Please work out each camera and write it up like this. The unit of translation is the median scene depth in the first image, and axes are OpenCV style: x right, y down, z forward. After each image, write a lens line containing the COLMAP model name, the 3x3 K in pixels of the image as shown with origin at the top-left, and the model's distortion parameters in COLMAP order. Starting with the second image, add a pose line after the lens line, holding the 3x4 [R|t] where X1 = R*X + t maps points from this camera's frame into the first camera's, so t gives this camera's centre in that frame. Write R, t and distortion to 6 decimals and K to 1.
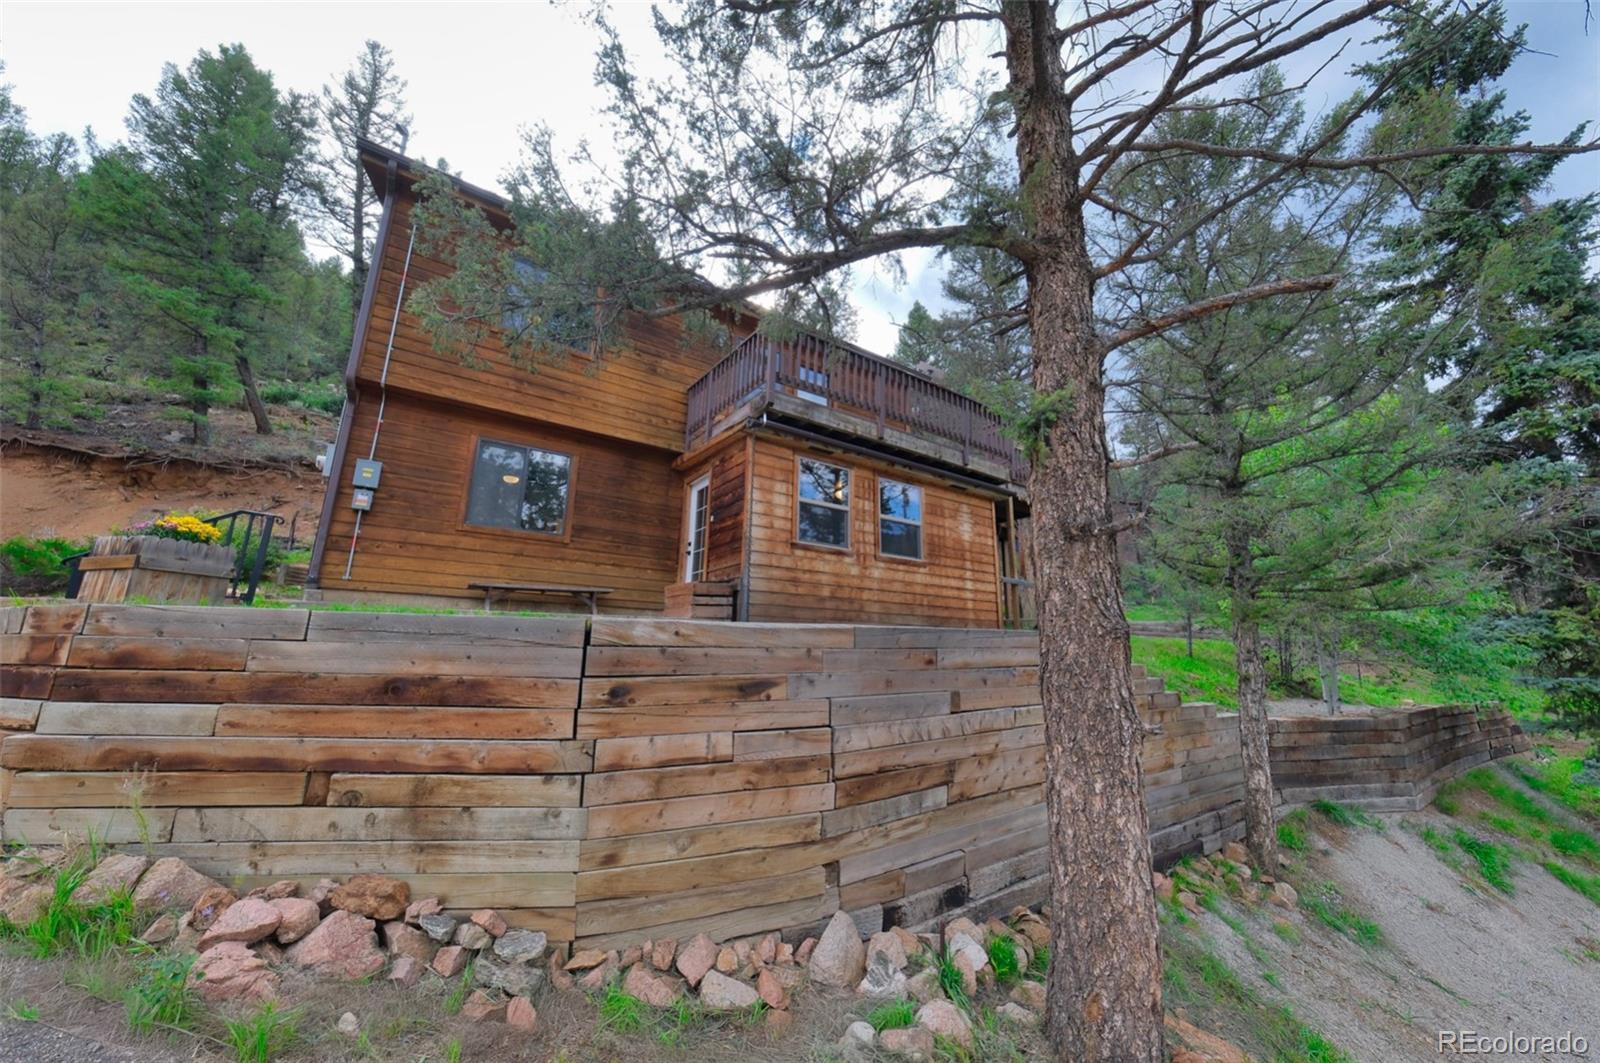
lens RADIAL K [[546.3, 0, 792.4], [0, 546.3, 528.7], [0, 0, 1]] dist [-0.010274, 0.005879]
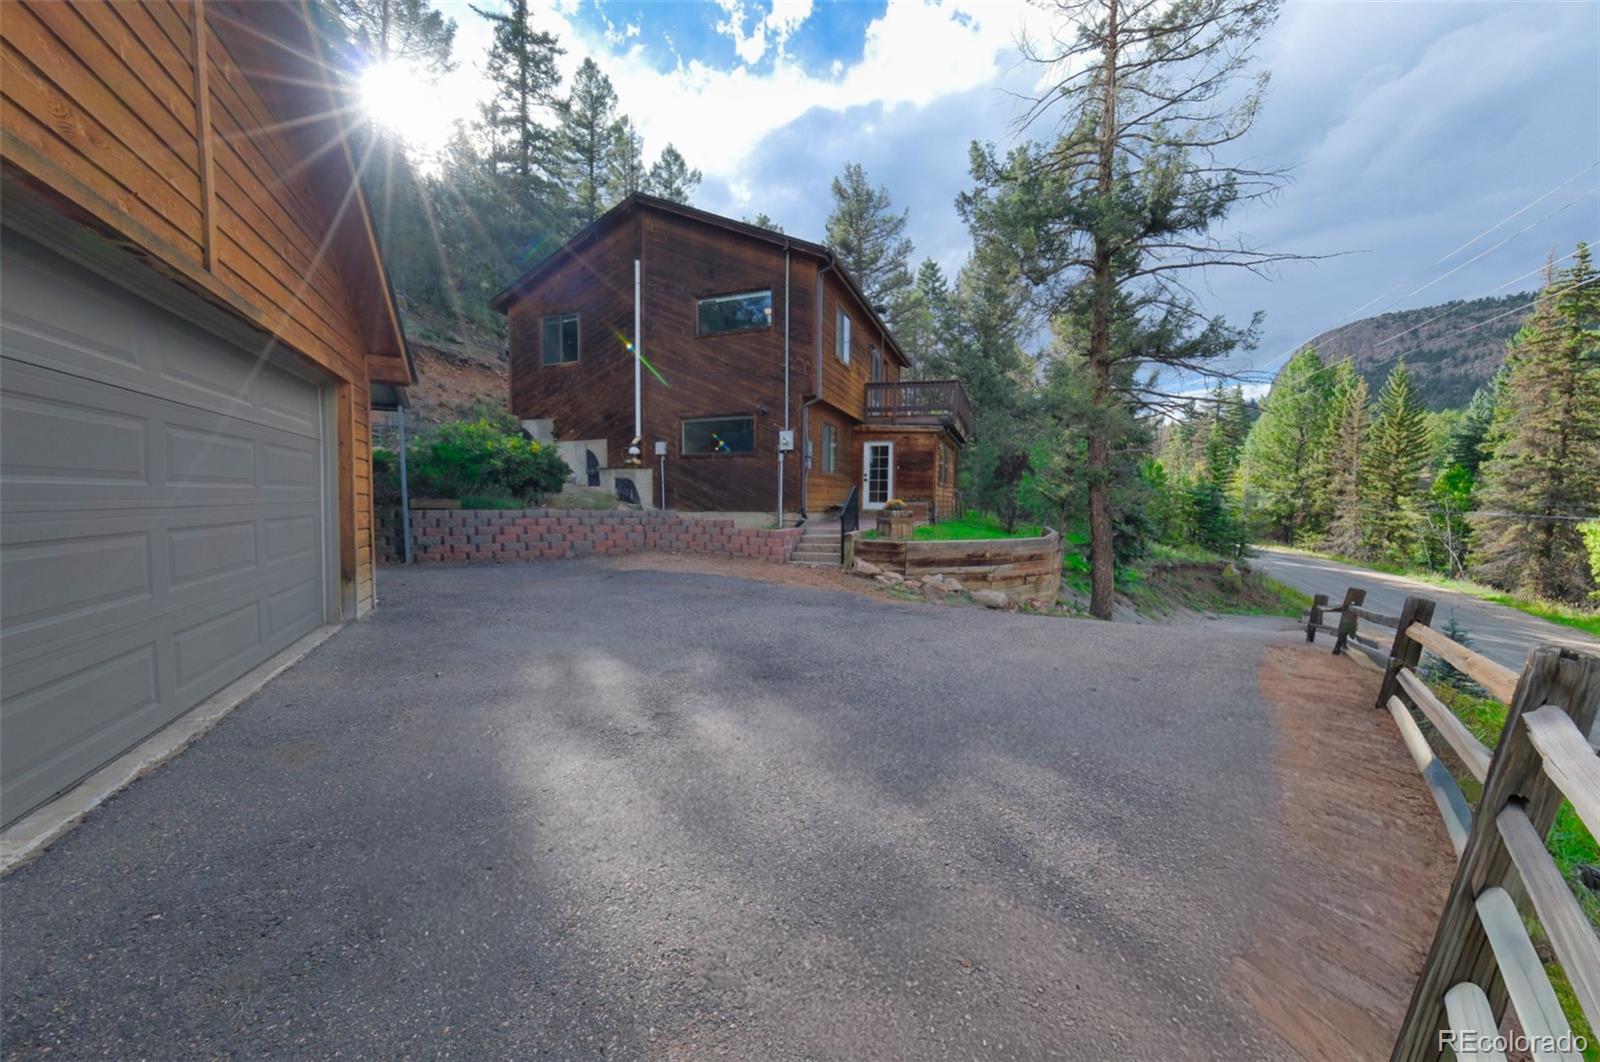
lens RADIAL K [[544.8, 0, 800.0], [0, 544.8, 531.0], [0, 0, 1]] dist [0.002472, 0.000154]
pose [[0.820109, -0.039547, 0.570839, -1.864065], [-0.126588, 0.960351, 0.248397, -0.287421], [-0.558029, -0.275974, 0.782587, -0.488658]]
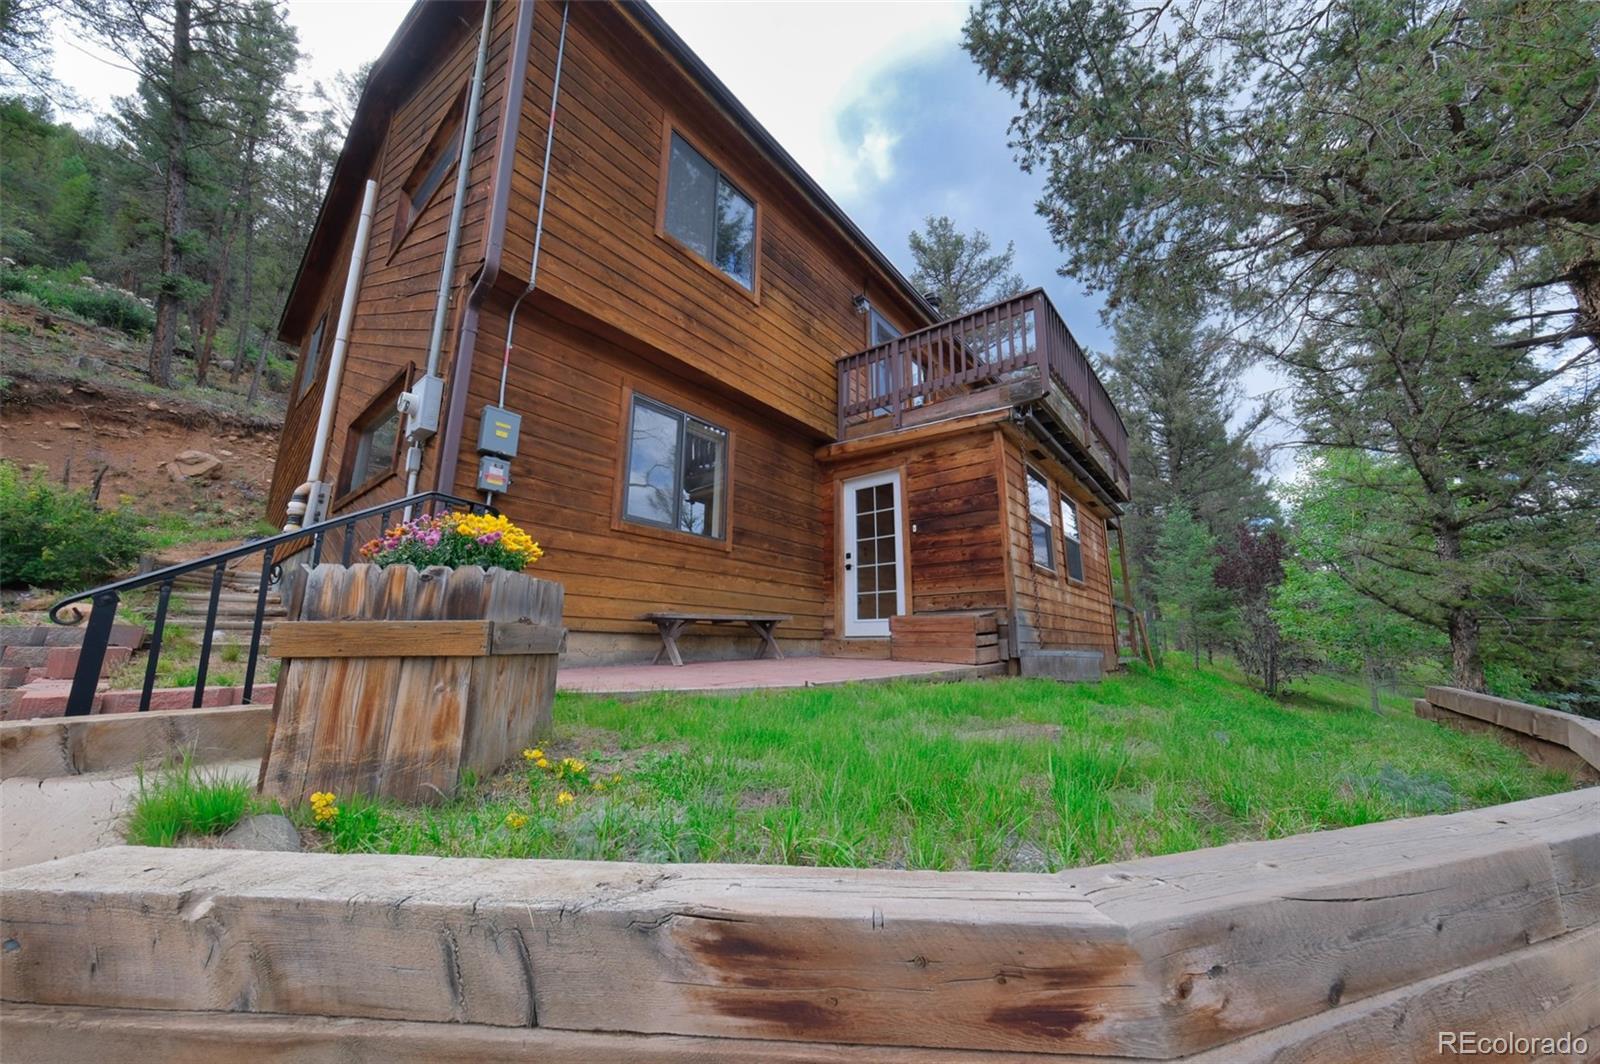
lens RADIAL K [[546.3, 0, 792.4], [0, 546.3, 529.2], [0, 0, 1]] dist [-0.010274, 0.005879]
pose [[0.960086, 0.049703, 0.275252, -0.633579], [-0.053963, 0.998512, 0.007921, -0.016292], [-0.274449, -0.022458, 0.961339, 0.335677]]
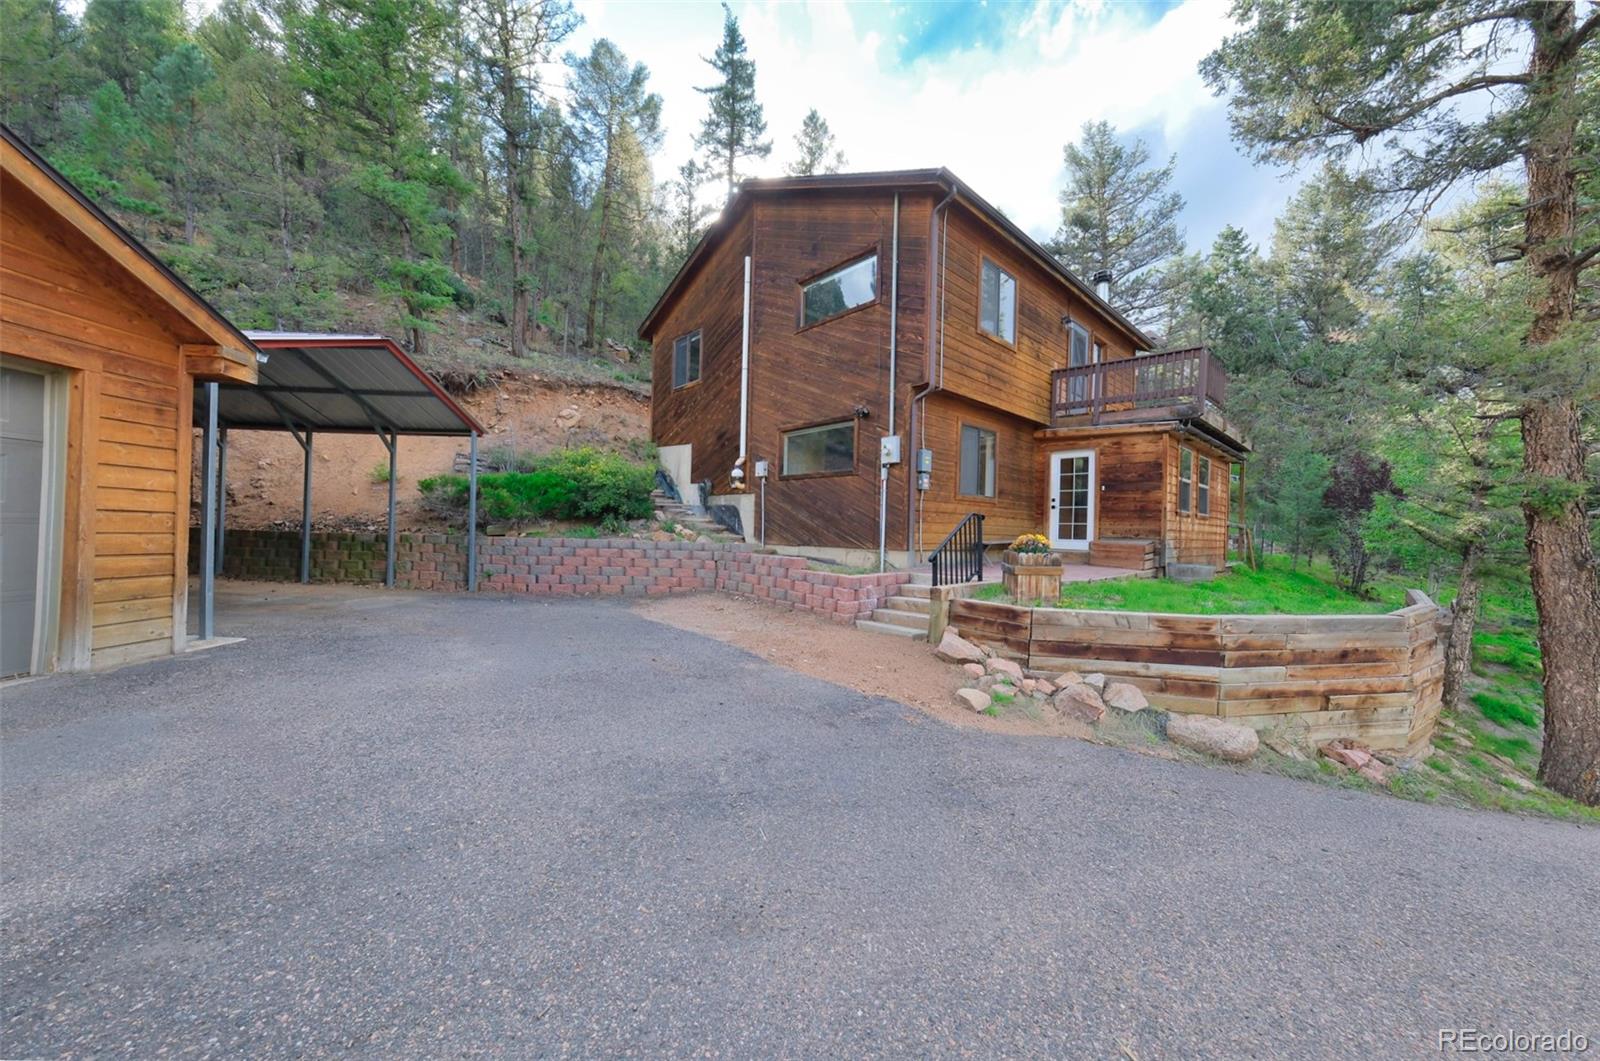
lens RADIAL K [[544.5, 0, 804.3], [0, 544.5, 528.5], [0, 0, 1]] dist [-0.002316, 0.003847]
pose [[0.988828, 0.009712, 0.148745, -1.254780], [-0.043175, 0.973761, 0.223440, -0.220787], [-0.142672, -0.227366, 0.963301, -0.230625]]
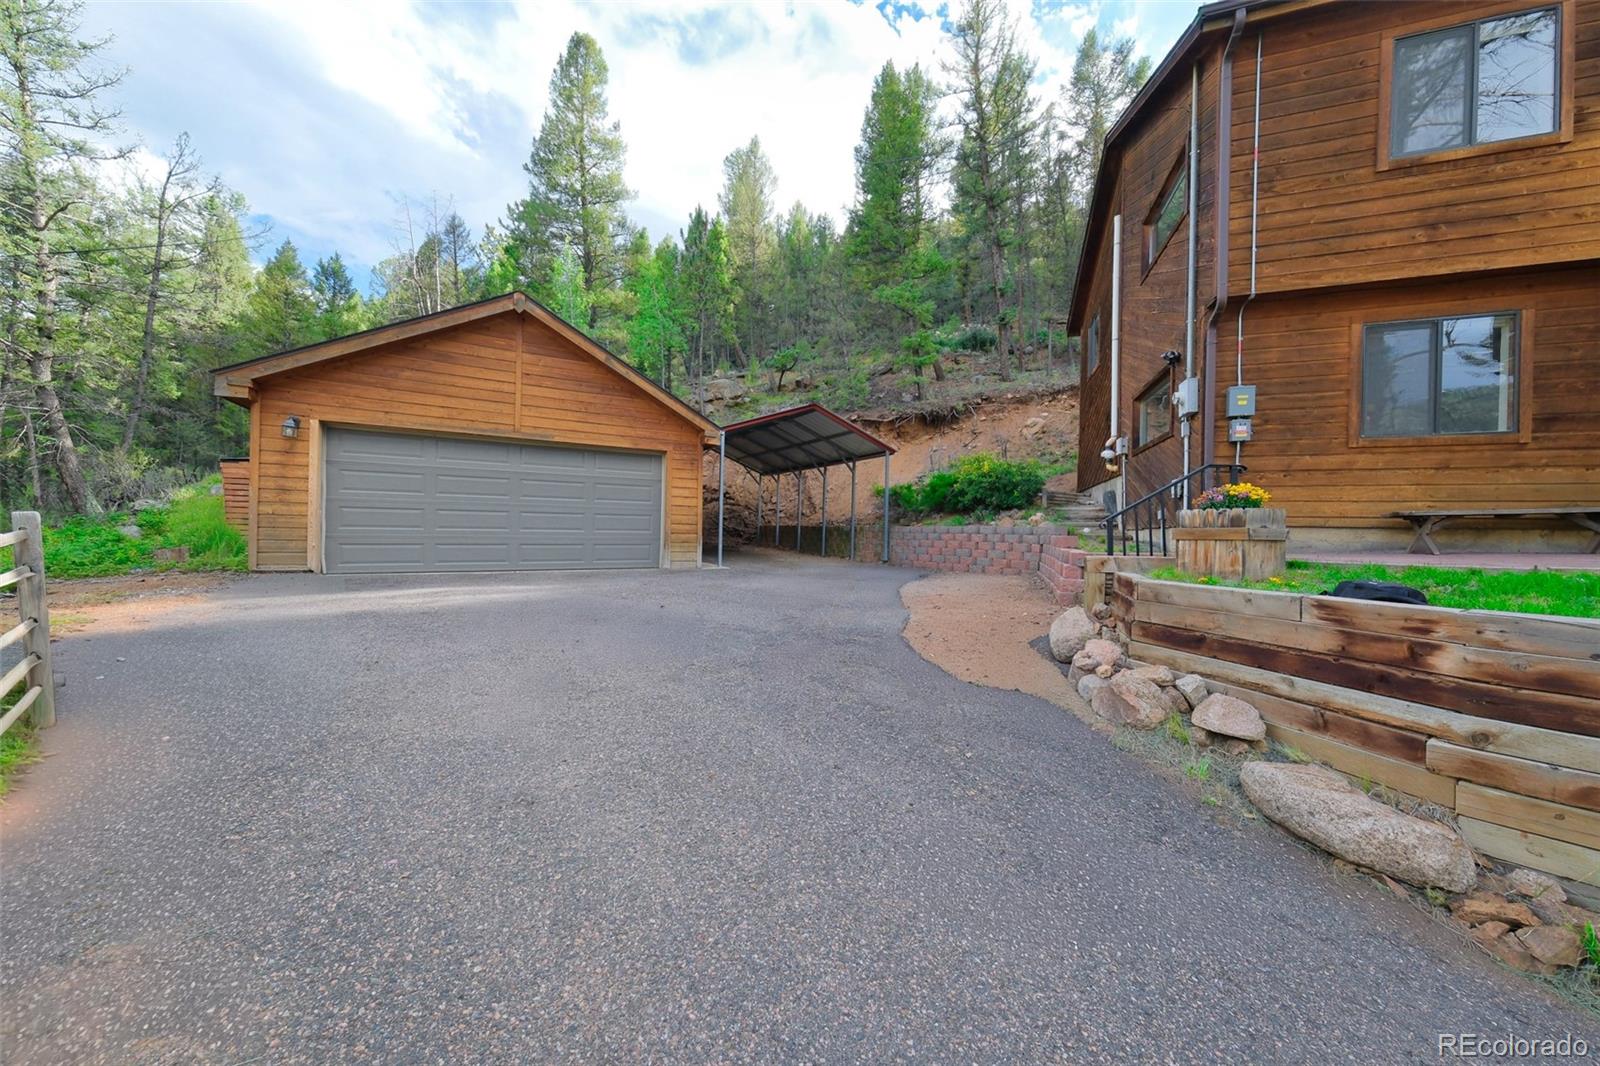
lens RADIAL K [[539.8, 0, 819.1], [0, 539.8, 529.2], [0, 0, 1]] dist [0.013337, 0.000038]
pose [[0.630216, -0.009725, -0.776359, -0.517743], [0.170923, 0.977129, 0.126509, -0.128415], [0.757372, -0.212426, 0.617464, -0.159813]]
